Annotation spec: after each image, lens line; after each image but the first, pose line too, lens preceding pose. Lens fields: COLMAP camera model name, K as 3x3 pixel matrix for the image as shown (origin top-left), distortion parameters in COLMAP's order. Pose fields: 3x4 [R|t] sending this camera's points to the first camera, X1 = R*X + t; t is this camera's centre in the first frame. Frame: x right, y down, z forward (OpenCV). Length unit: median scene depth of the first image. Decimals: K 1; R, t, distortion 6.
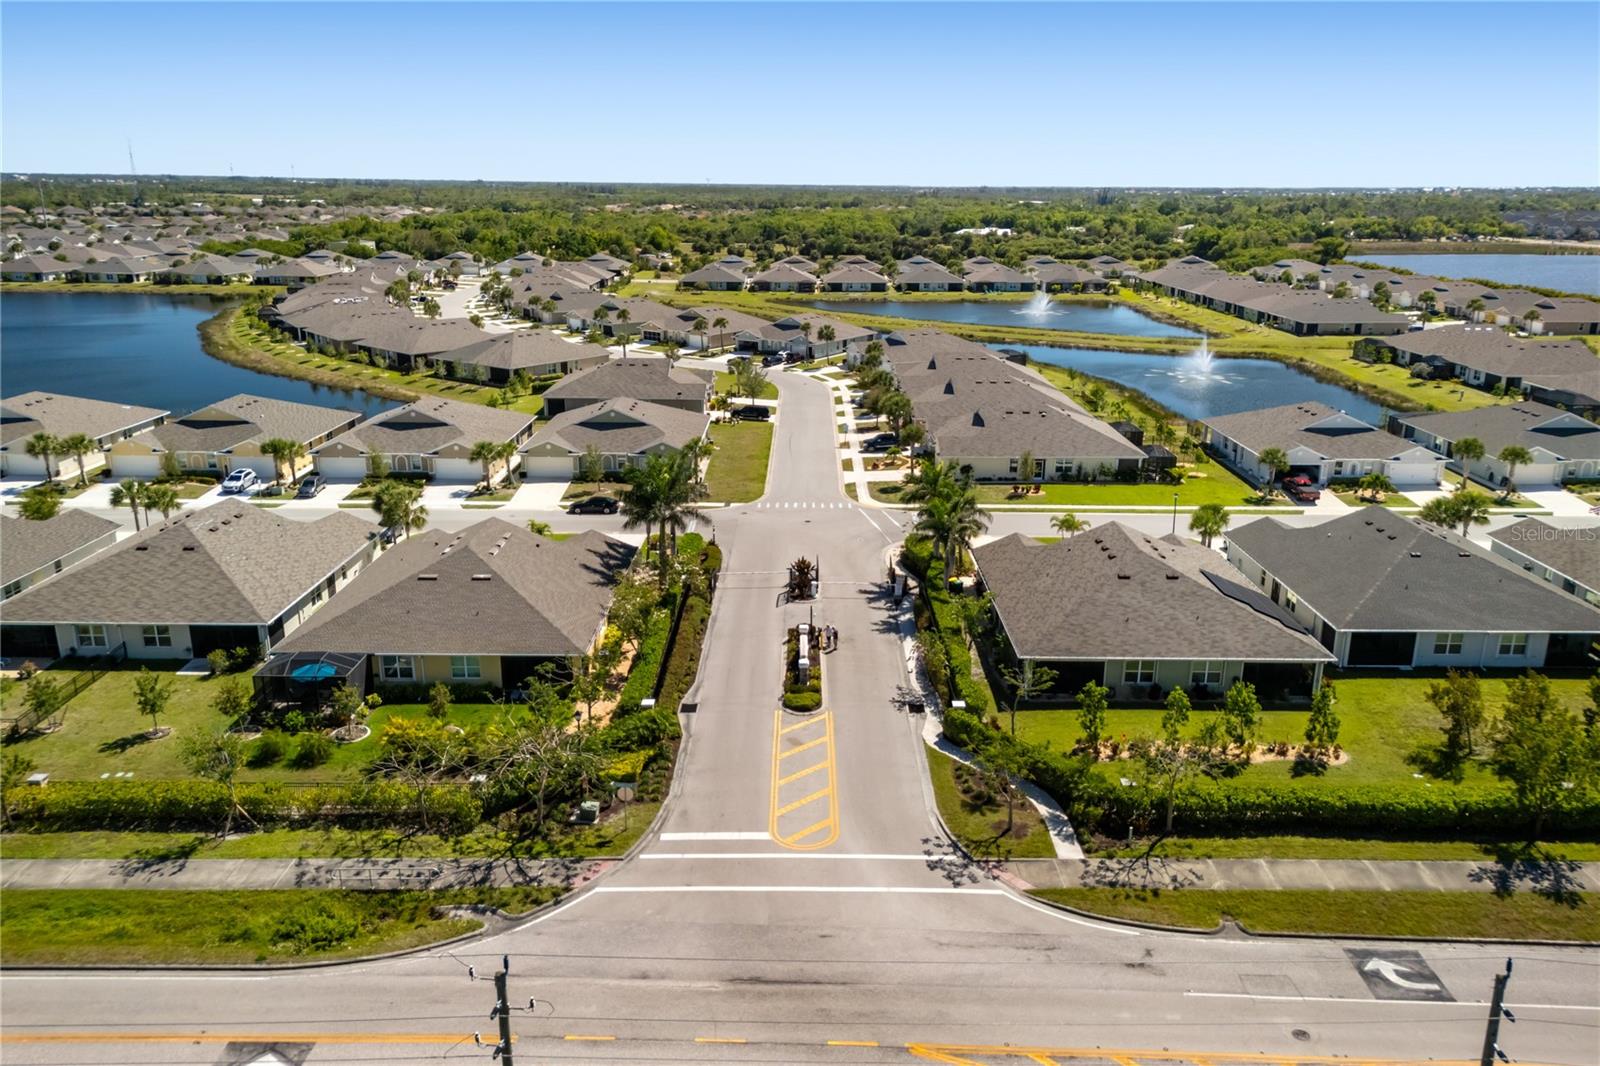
lens RADIAL K [[1175.9, 0, 798.9], [0, 1175.9, 532.7], [0, 0, 1]] dist [0.060143, -0.043459]
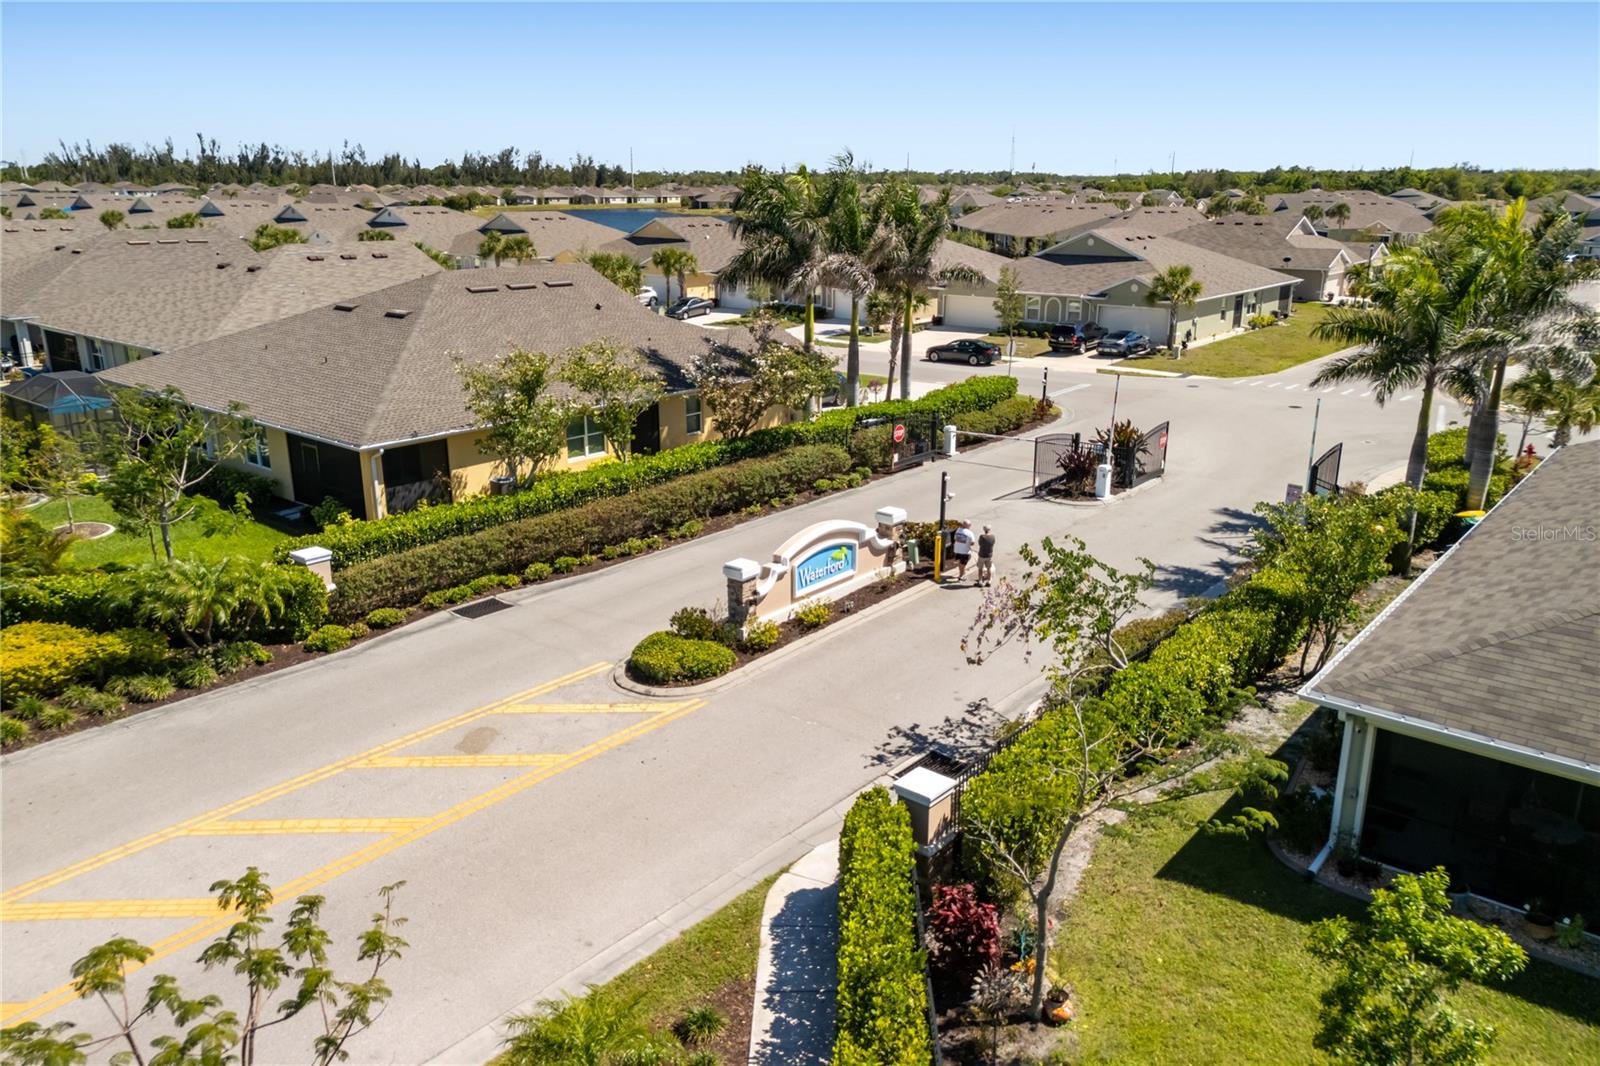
lens RADIAL K [[1175.9, 0, 798.3], [0, 1175.9, 532.8], [0, 0, 1]] dist [0.060143, -0.043459]
pose [[0.771849, 0.182051, -0.609186, 0.202323], [-0.182463, 0.981252, 0.062057, 0.061657], [0.609063, 0.063255, 0.790596, 0.600555]]
